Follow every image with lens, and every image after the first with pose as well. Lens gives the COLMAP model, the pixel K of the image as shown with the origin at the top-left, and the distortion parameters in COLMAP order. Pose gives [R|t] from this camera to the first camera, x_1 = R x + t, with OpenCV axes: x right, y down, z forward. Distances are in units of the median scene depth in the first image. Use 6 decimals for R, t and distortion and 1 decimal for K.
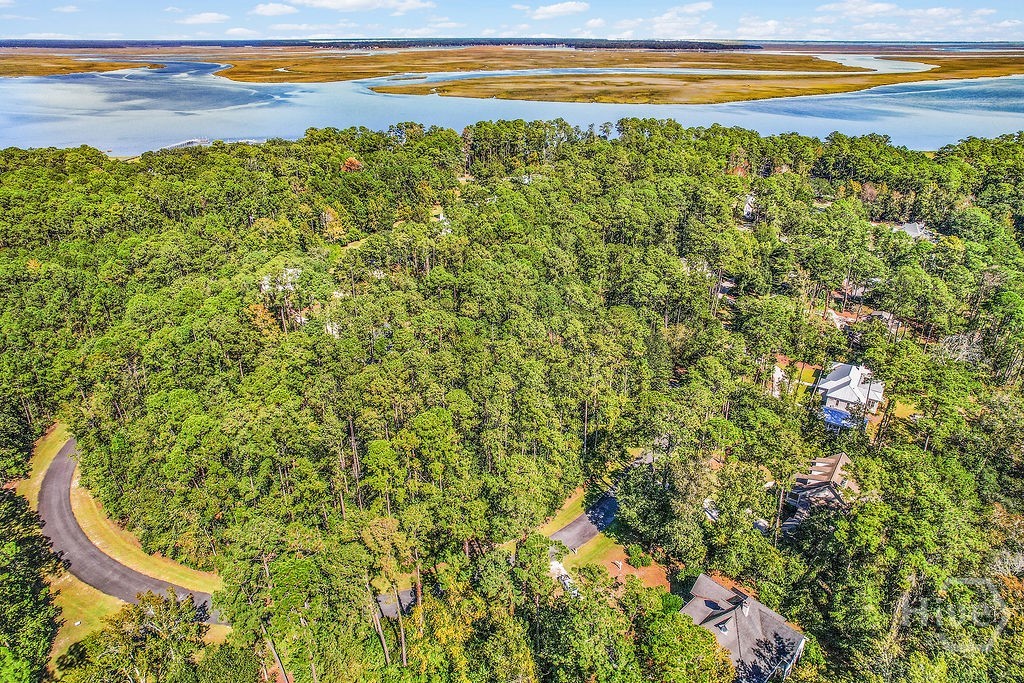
lens RADIAL K [[645.6, 0, 512.8], [0, 645.6, 348.3], [0, 0, 1]] dist [-0.019600, 0.020791]
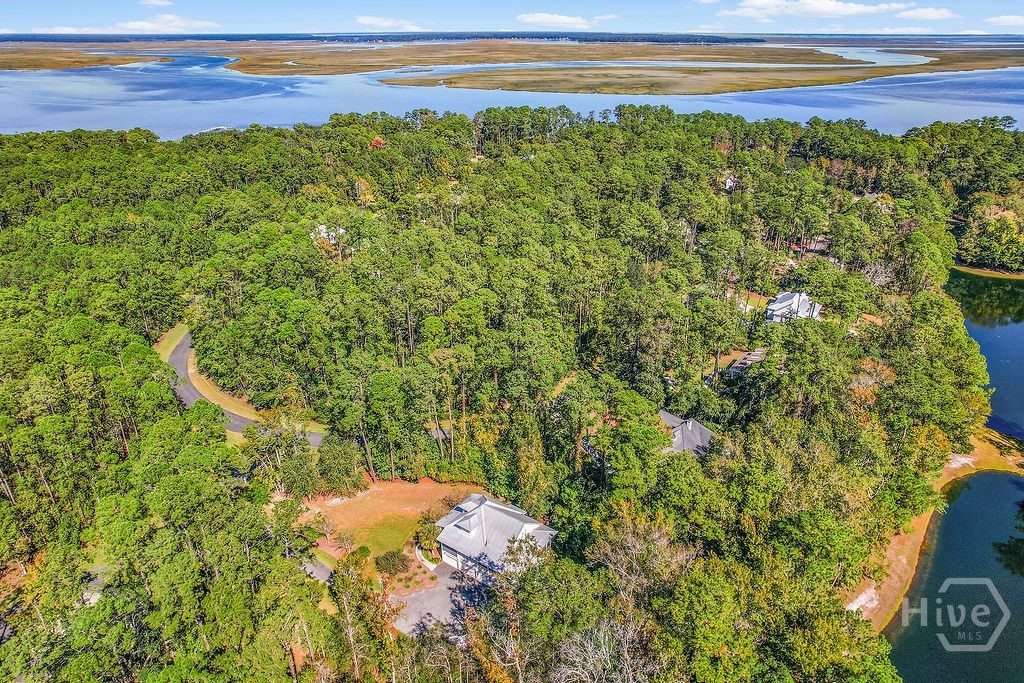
lens RADIAL K [[645.6, 0, 511.8], [0, 645.6, 337.0], [0, 0, 1]] dist [-0.019600, 0.020791]
pose [[0.999979, 0.001998, -0.006174, -0.007559], [-0.002038, 0.999977, -0.006464, 0.062159], [0.006161, 0.006476, 0.999960, -0.128080]]
